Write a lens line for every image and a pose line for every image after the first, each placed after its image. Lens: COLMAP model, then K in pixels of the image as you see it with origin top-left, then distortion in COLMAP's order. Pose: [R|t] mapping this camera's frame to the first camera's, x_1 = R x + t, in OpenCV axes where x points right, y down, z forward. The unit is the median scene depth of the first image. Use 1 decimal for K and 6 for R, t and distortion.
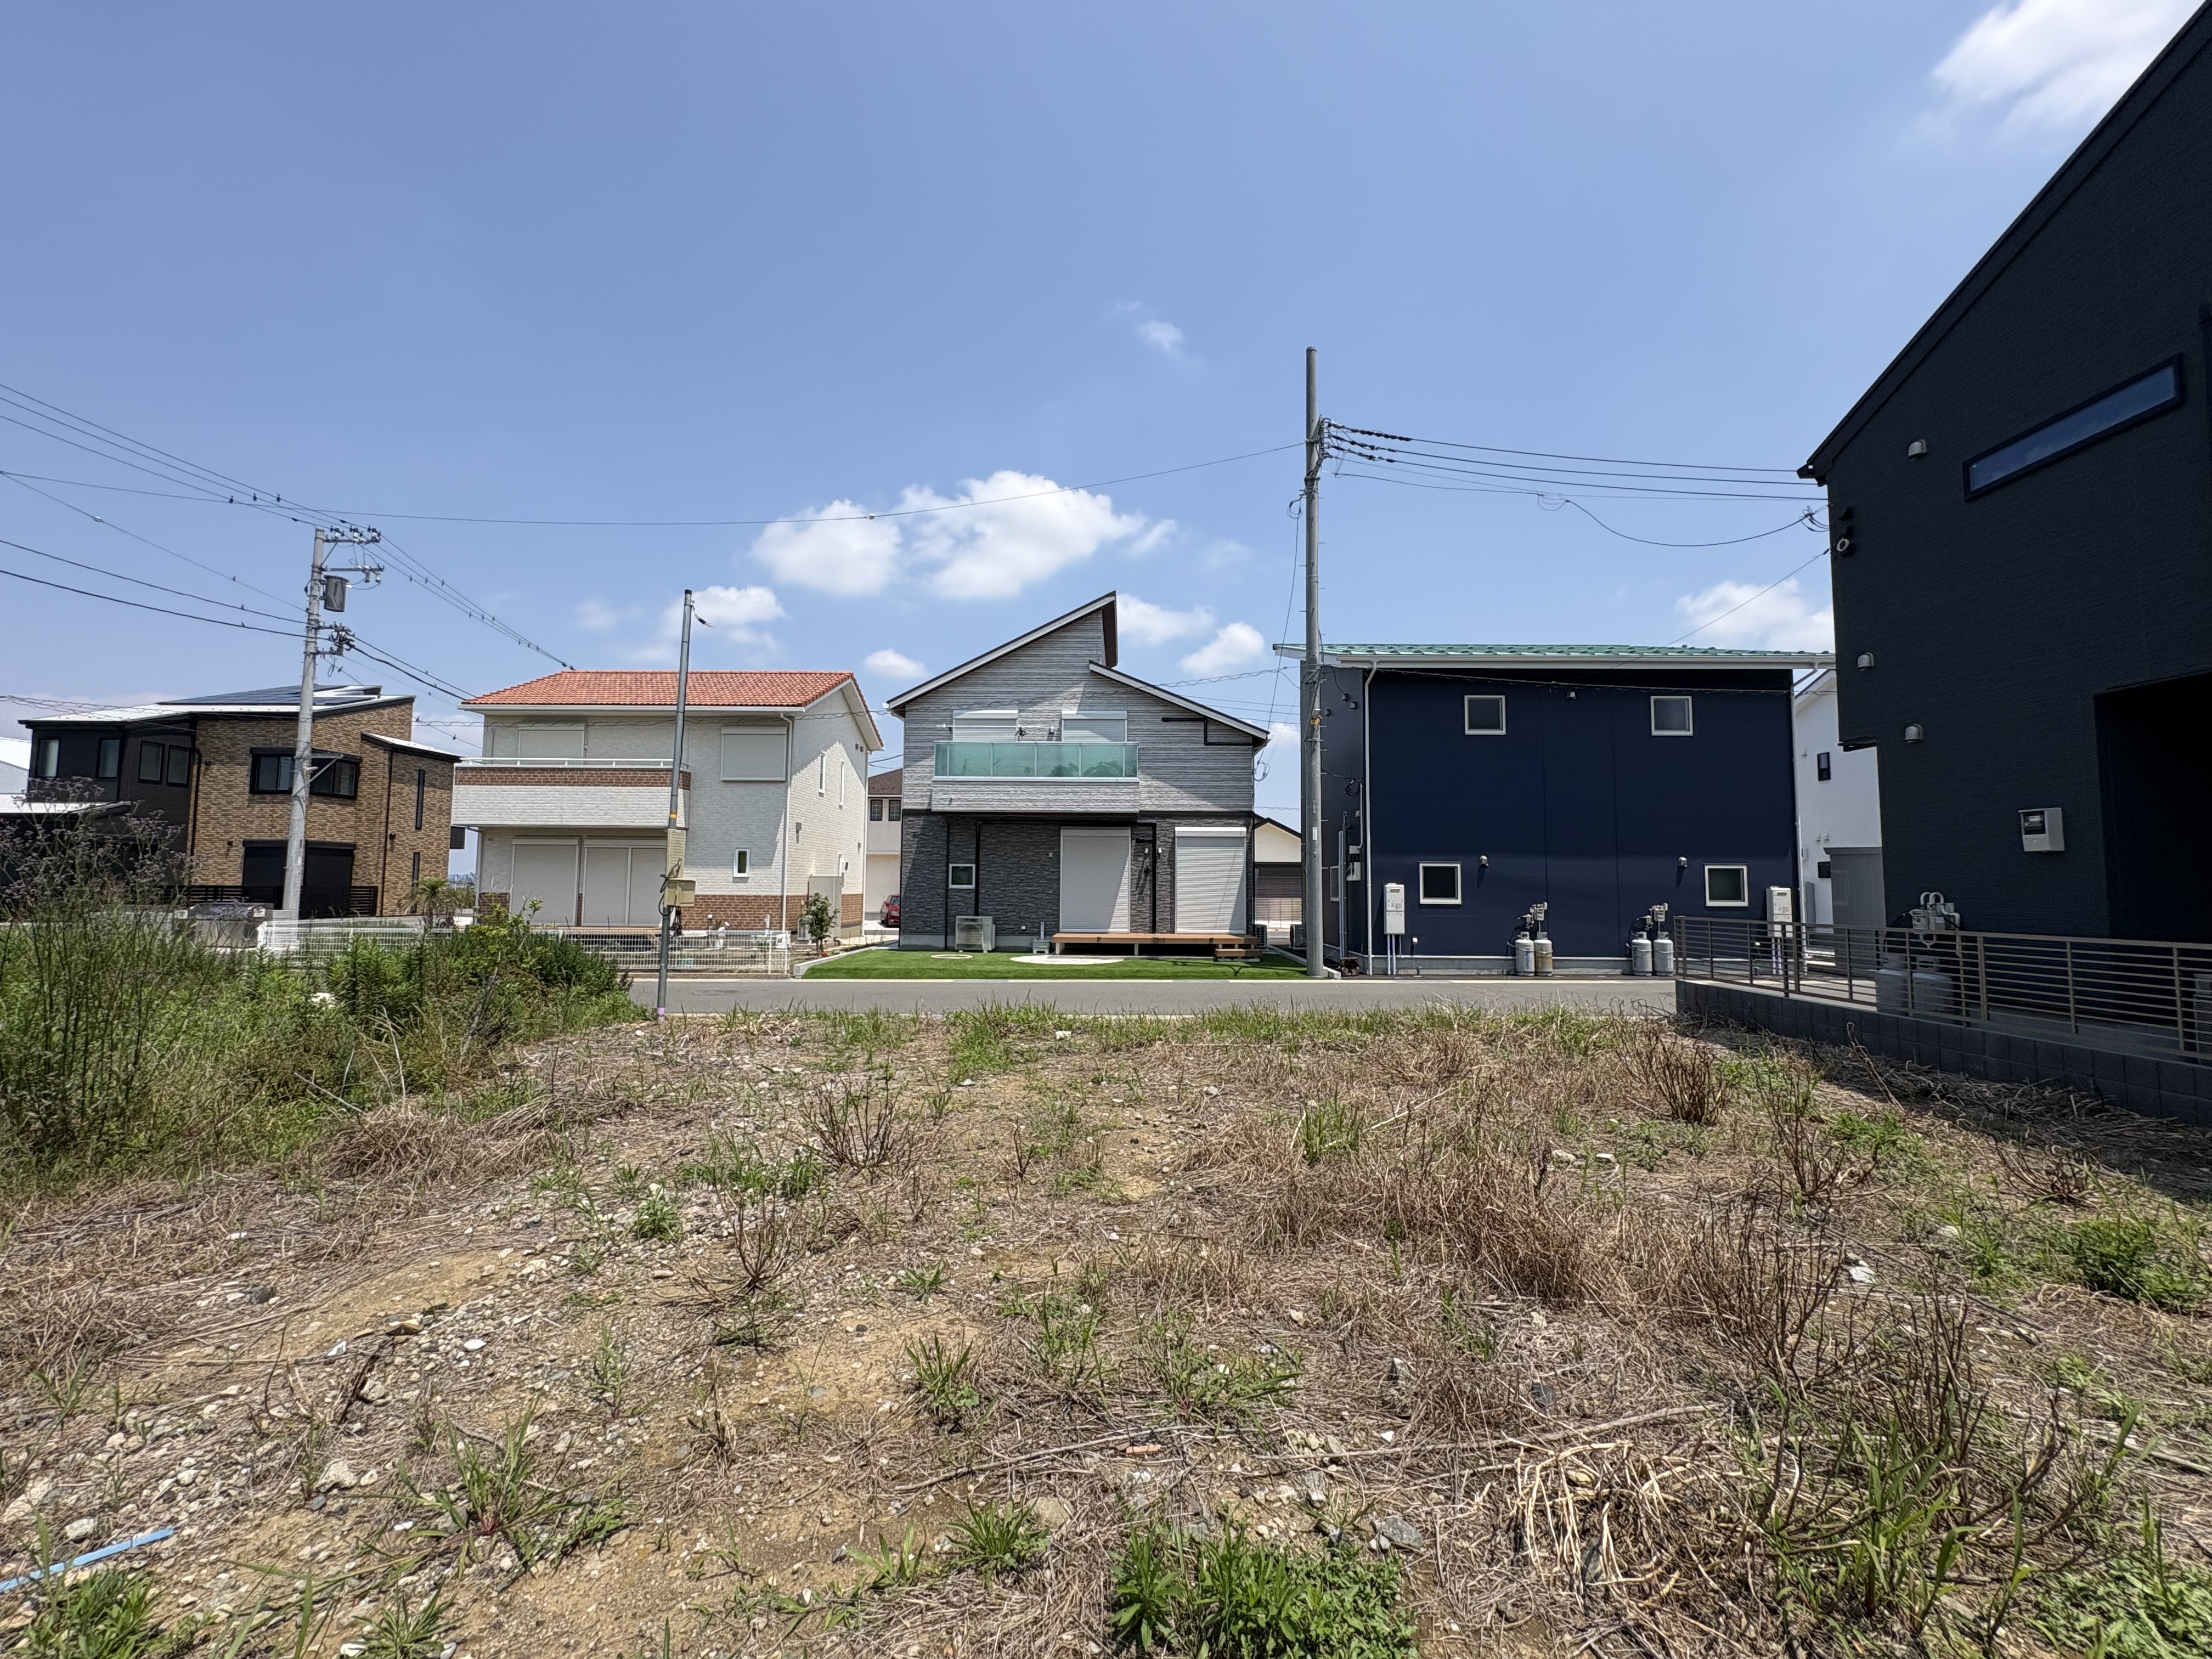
lens RADIAL K [[873.8, 0, 1106.0], [0, 873.8, 829.5], [0, 0, 1]] dist [-0.003100, -0.000544]
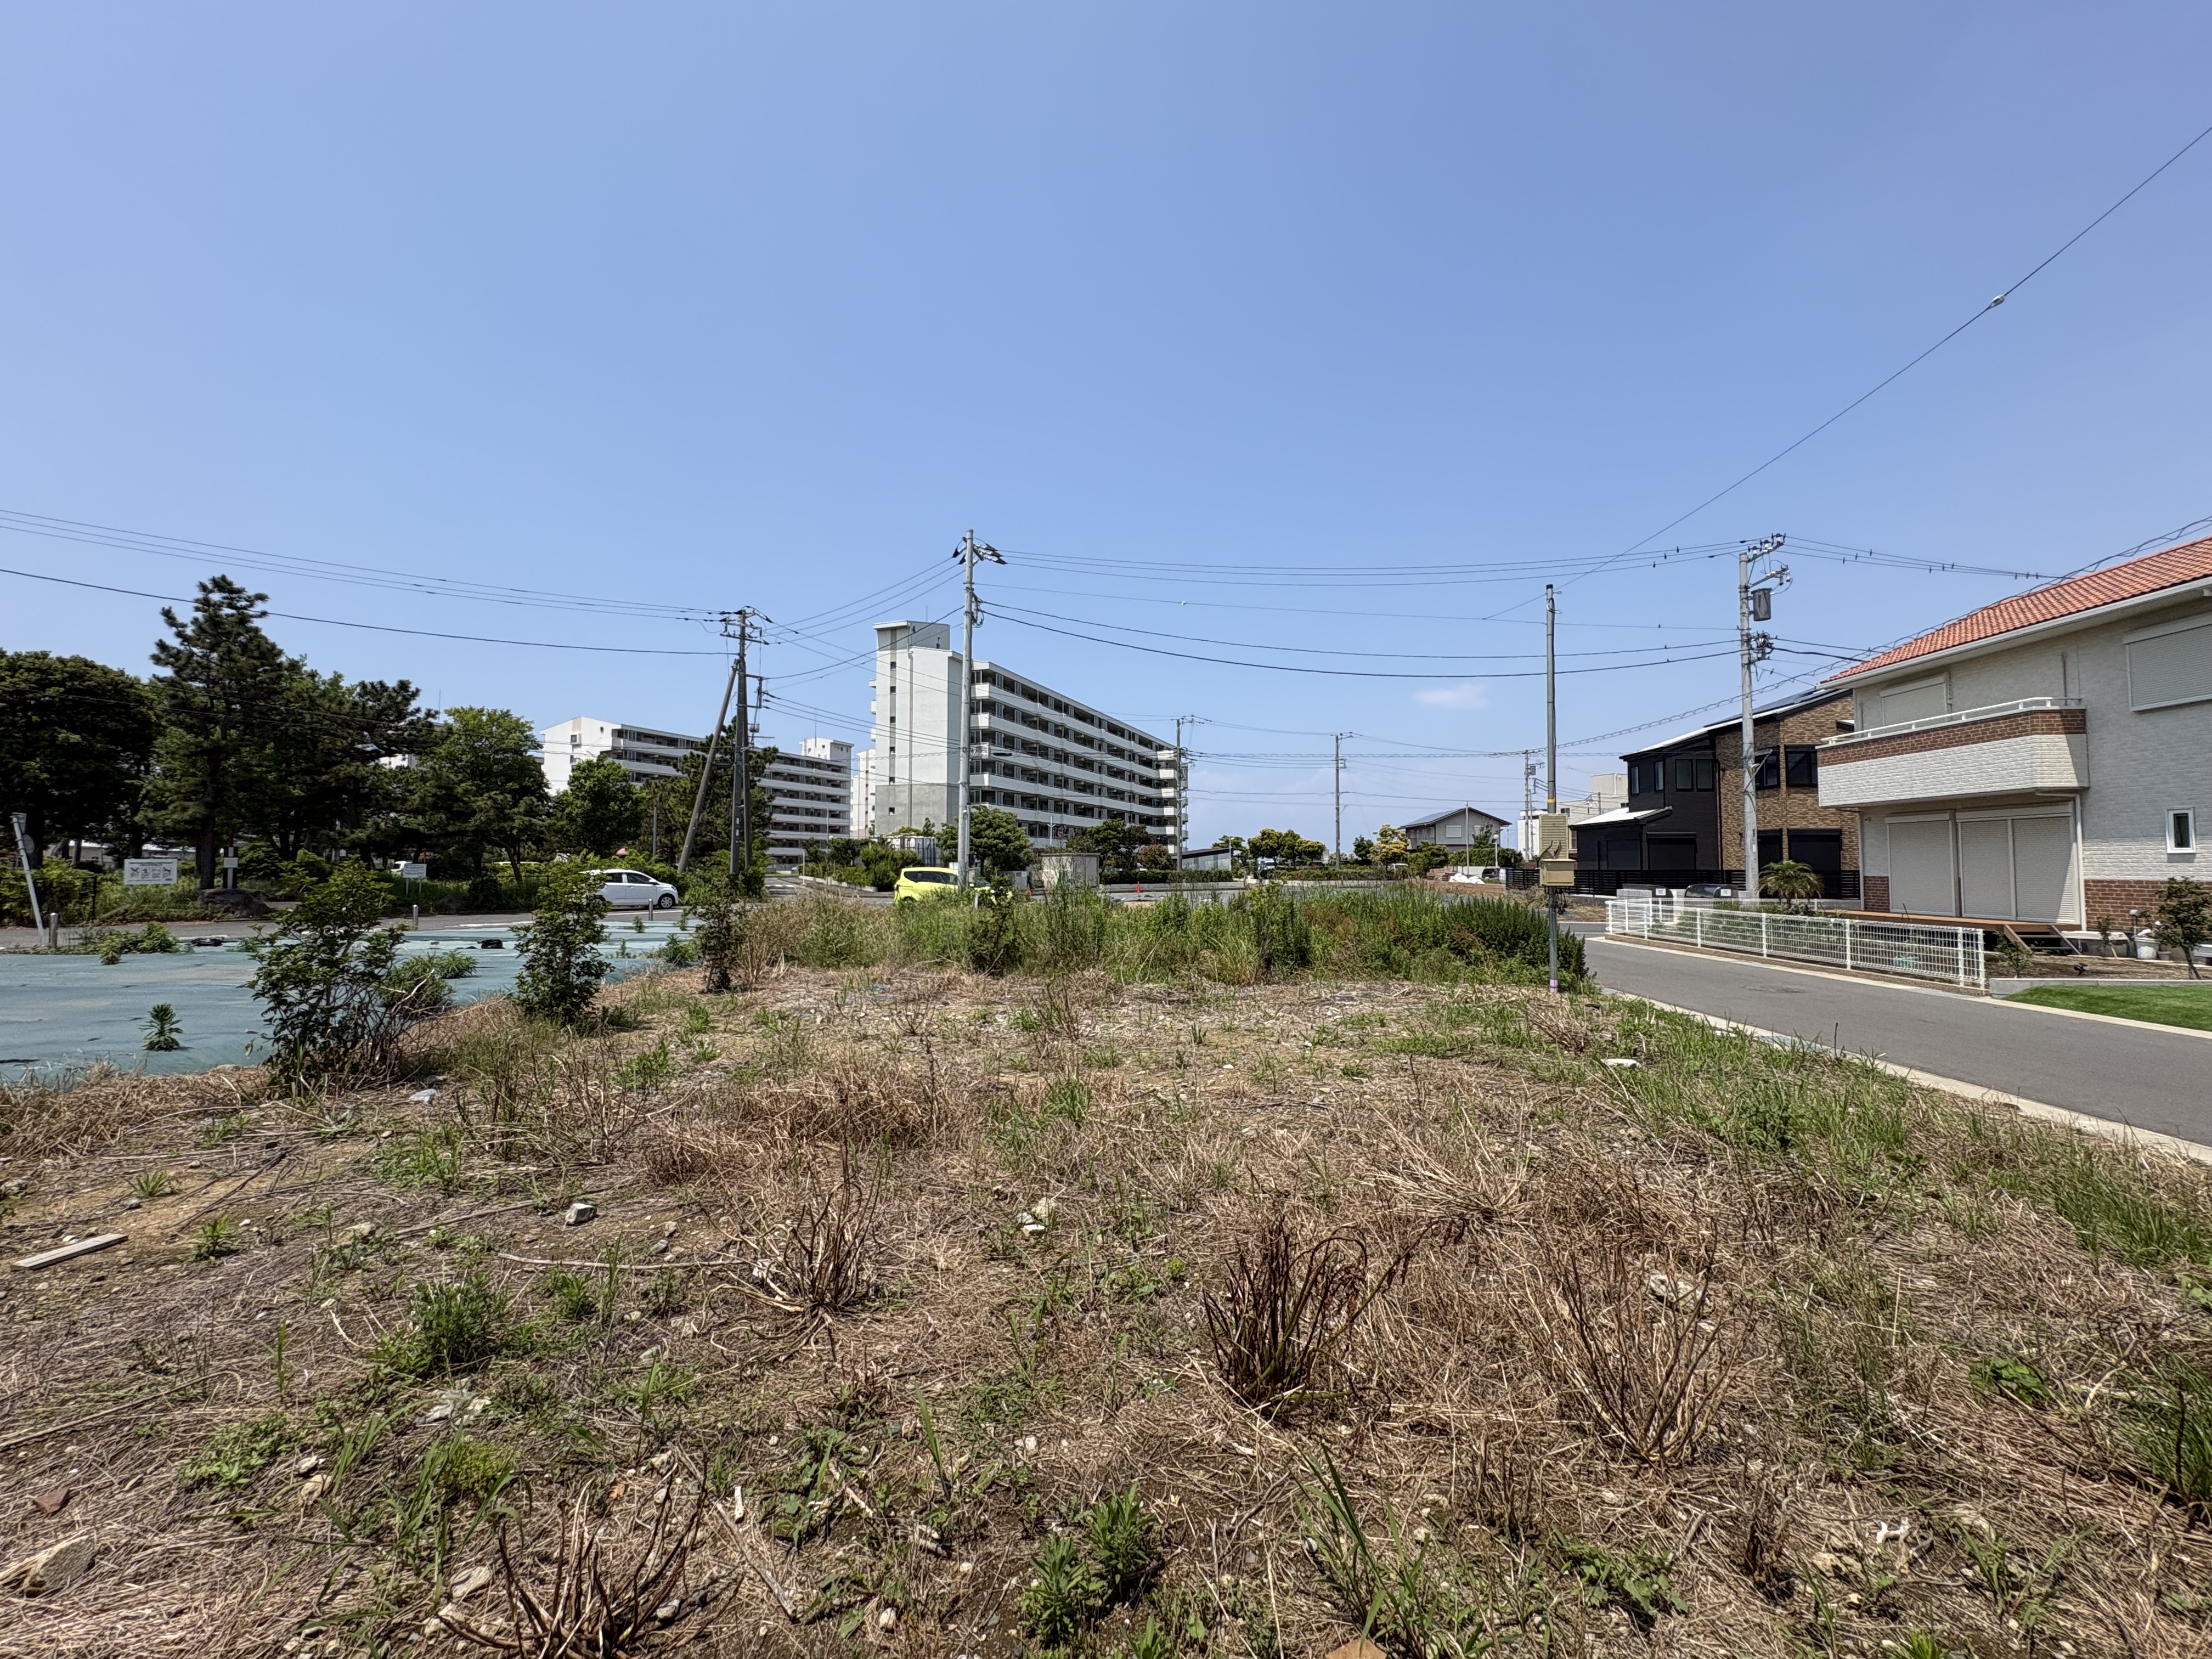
lens RADIAL K [[873.8, 0, 1106.0], [0, 873.8, 829.5], [0, 0, 1]] dist [-0.003100, -0.000544]
pose [[-0.060020, -0.048898, -0.996999, 0.257496], [0.064627, 0.996514, -0.052765, 0.017663], [0.996103, -0.067600, -0.056650, 0.224468]]
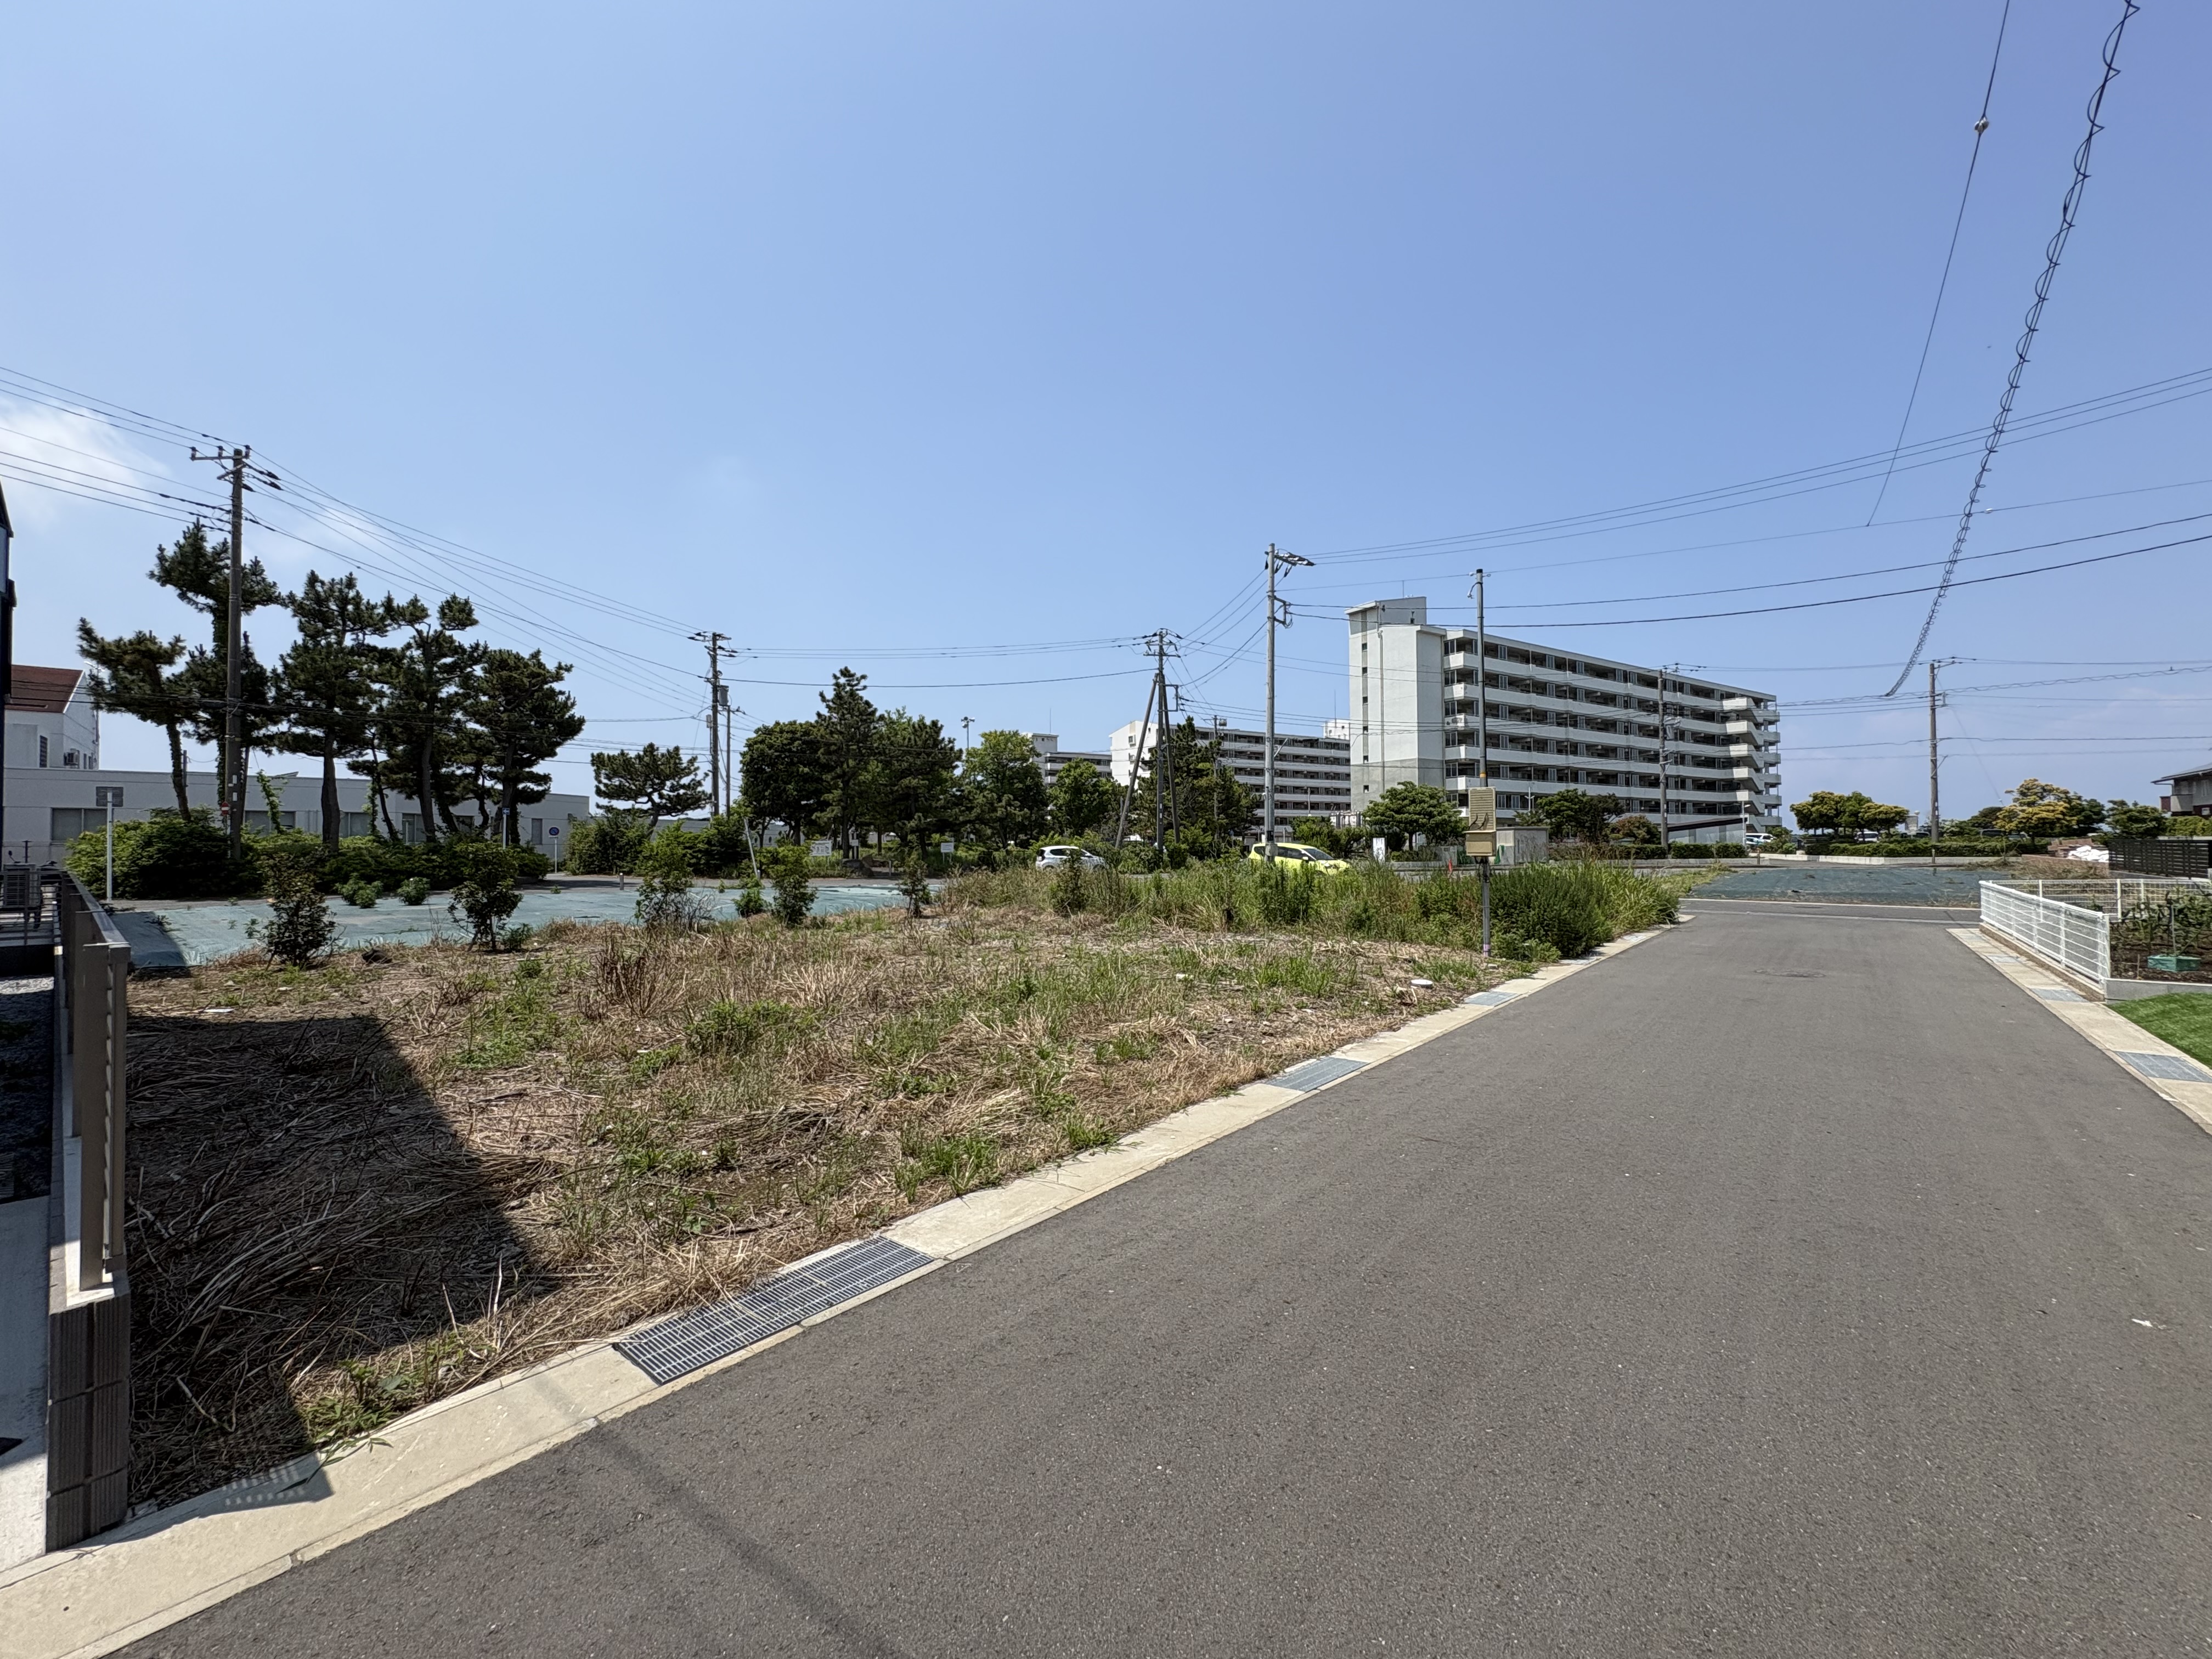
lens RADIAL K [[873.8, 0, 1106.0], [0, 873.8, 829.5], [0, 0, 1]] dist [-0.003100, -0.000544]
pose [[-0.631827, -0.016413, -0.774936, 0.293995], [0.052280, 0.996597, -0.063733, 0.043581], [0.773345, -0.080782, -0.628818, 0.574174]]
